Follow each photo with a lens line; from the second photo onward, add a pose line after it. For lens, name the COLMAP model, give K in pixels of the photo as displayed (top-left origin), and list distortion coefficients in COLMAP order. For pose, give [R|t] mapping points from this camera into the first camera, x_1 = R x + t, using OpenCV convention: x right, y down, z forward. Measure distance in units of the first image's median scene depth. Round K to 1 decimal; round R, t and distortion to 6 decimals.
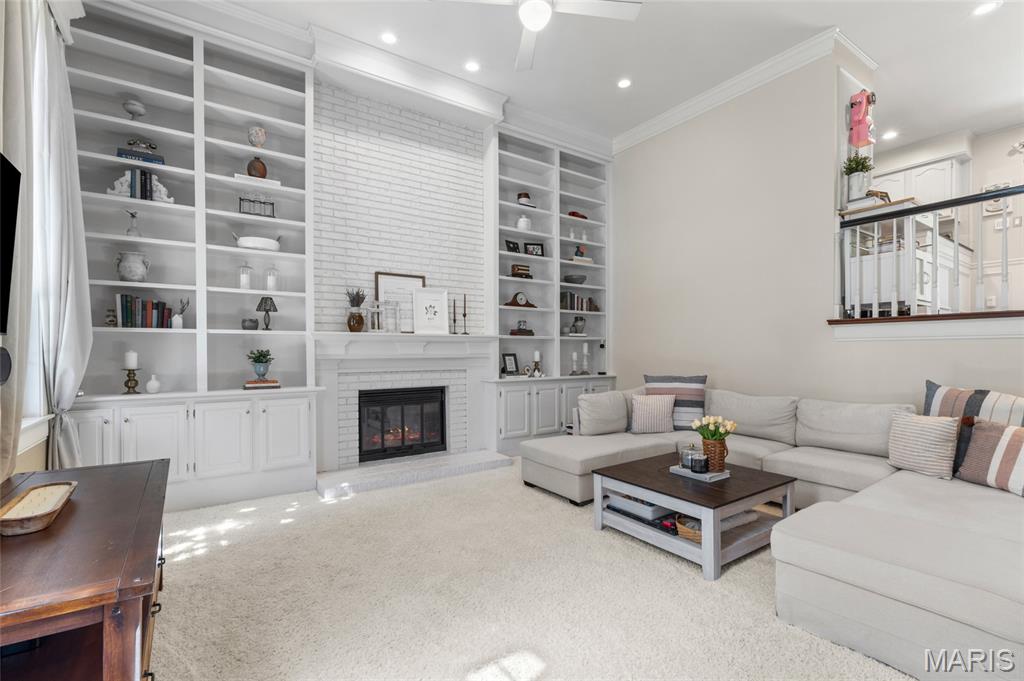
lens RADIAL K [[462.3, 0, 507.3], [0, 462.3, 345.7], [0, 0, 1]] dist [0.001048, 0.000030]
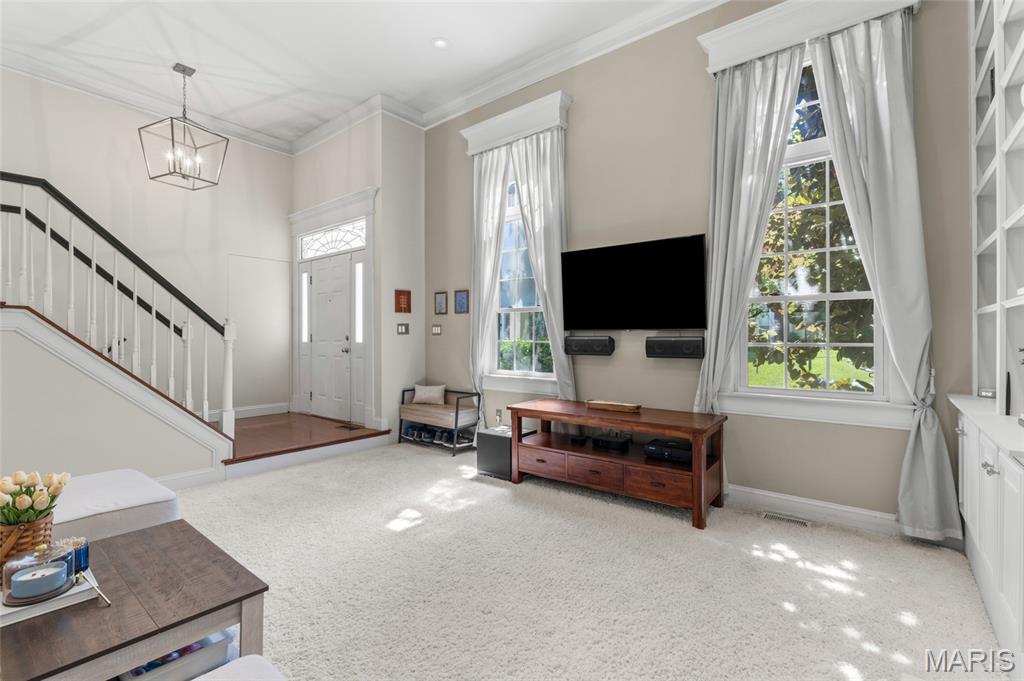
lens RADIAL K [[464.3, 0, 512.0], [0, 464.3, 340.5], [0, 0, 1]] dist [-0.001612, -0.000093]
pose [[-0.957577, 0.000360, -0.288177, 0.050286], [0.004001, 0.999919, -0.012046, 0.012604], [0.288149, -0.012688, -0.957501, 1.031364]]
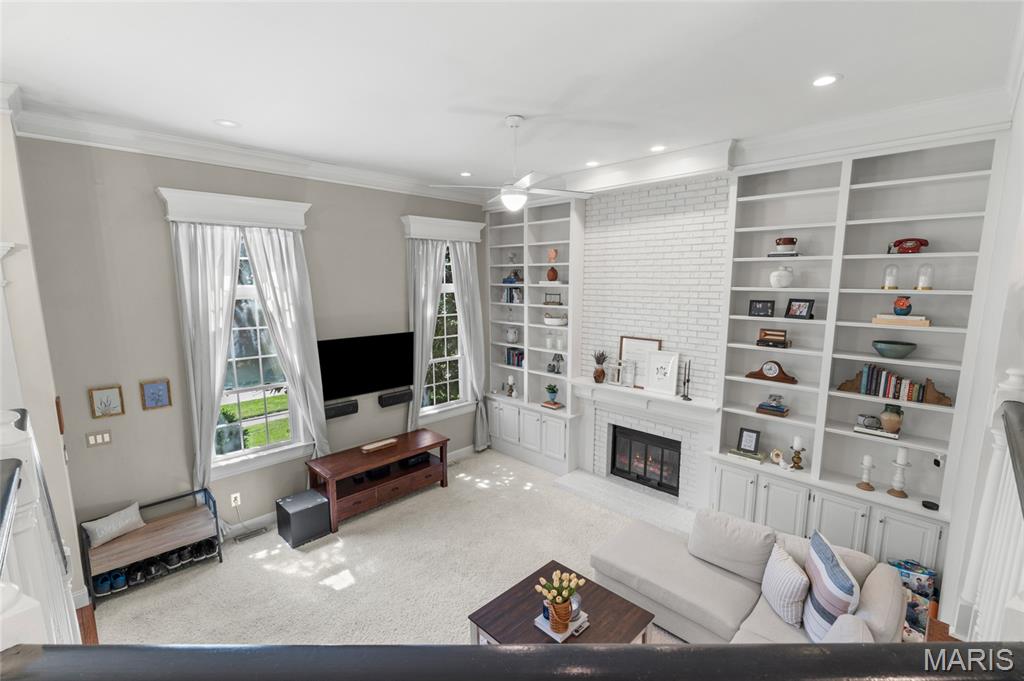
lens RADIAL K [[462.3, 0, 507.3], [0, 462.3, 345.7], [0, 0, 1]] dist [0.001048, 0.000030]
pose [[0.182853, 0.148287, -0.971893, 0.833693], [0.016640, 0.987951, 0.153868, -0.314722], [0.982999, -0.044308, 0.178182, 0.448956]]
